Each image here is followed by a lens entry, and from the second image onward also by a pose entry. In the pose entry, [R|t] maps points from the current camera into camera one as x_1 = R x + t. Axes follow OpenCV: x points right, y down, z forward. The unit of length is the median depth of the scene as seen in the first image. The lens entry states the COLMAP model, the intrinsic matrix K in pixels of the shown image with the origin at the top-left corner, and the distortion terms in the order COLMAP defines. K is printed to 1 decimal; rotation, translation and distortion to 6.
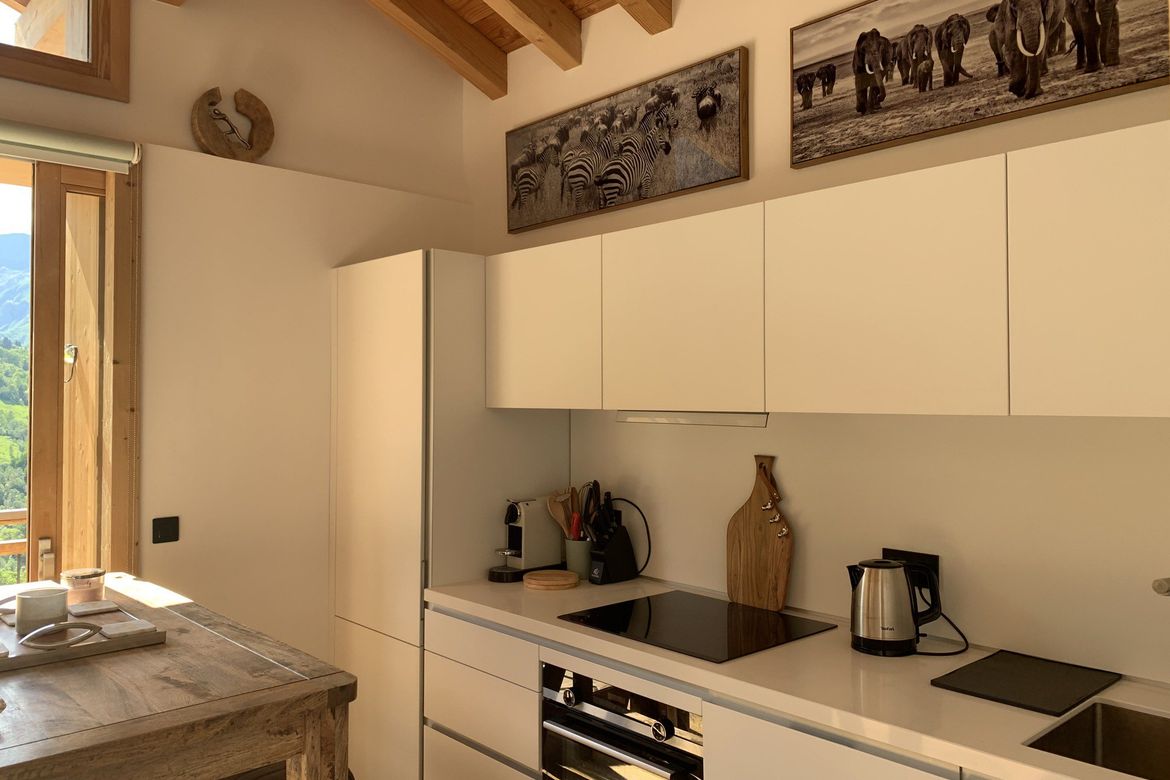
lens RADIAL K [[899.4, 0, 584.3], [0, 899.4, 385.6], [0, 0, 1]] dist [0.023101, -0.006311]
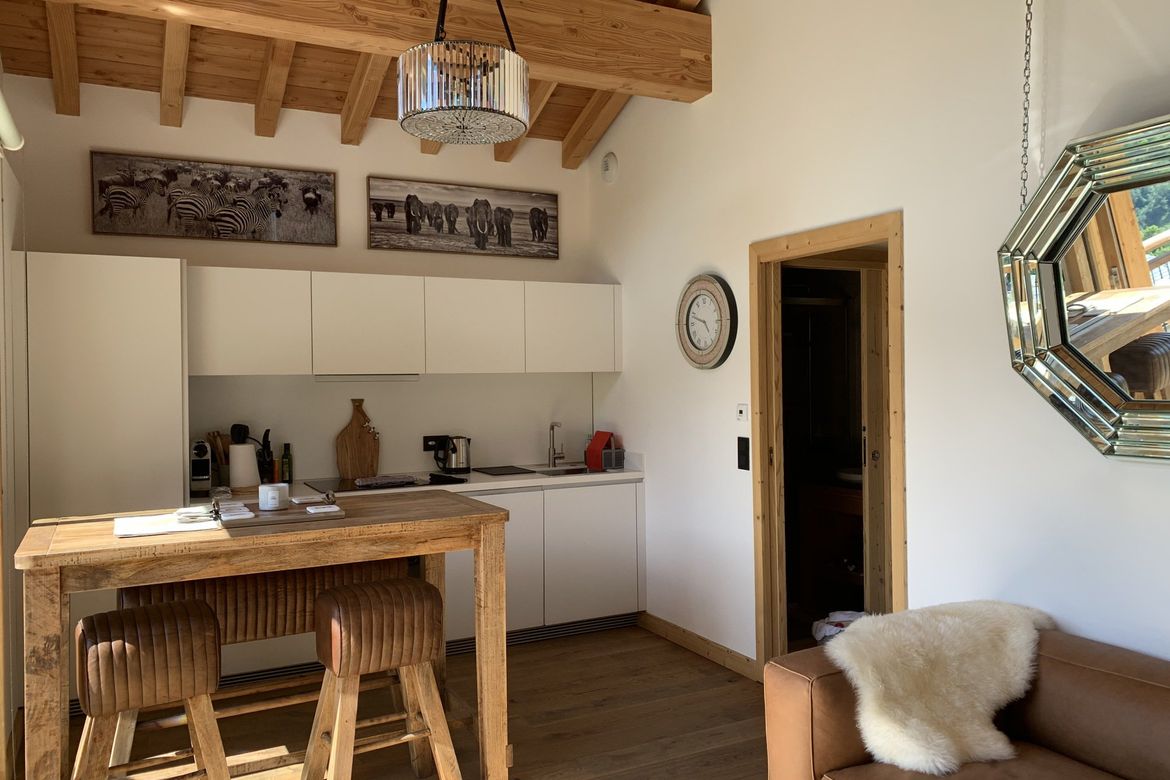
lens RADIAL K [[899.4, 0, 584.3], [0, 899.4, 385.6], [0, 0, 1]] dist [0.023101, -0.006311]
pose [[0.269885, -0.012282, 0.962814, -1.377076], [-0.007156, 0.999865, 0.014760, 0.017193], [-0.962866, -0.010873, 0.269761, 0.032725]]
